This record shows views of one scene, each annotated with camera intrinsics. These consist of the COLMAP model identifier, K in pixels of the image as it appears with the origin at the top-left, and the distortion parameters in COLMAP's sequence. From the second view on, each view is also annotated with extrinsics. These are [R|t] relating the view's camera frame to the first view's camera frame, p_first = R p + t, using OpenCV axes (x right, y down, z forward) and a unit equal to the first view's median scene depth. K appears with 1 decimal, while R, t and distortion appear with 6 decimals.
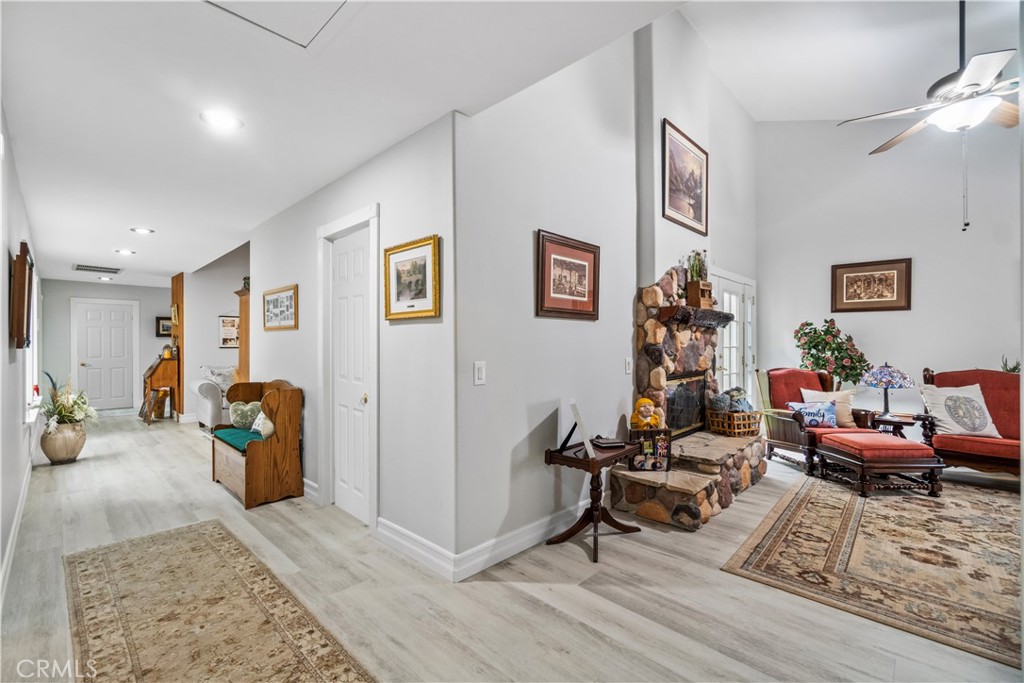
lens RADIAL K [[438.5, 0, 510.8], [0, 438.5, 347.0], [0, 0, 1]] dist [0.000221, 0.000608]
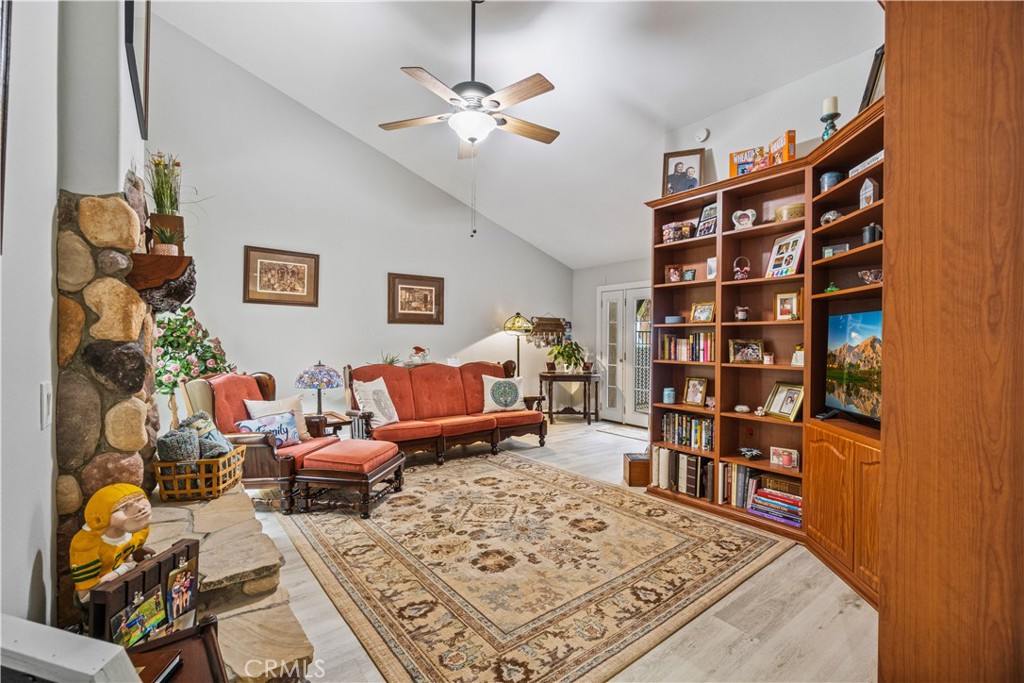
lens RADIAL K [[442.2, 0, 505.2], [0, 442.2, 342.9], [0, 0, 1]] dist [-0.005145, 0.000246]
pose [[0.163892, 0.000687, 0.986478, -0.014566], [-0.005644, 0.999984, 0.000241, -0.007570], [-0.986462, -0.005608, 0.163893, 0.581246]]
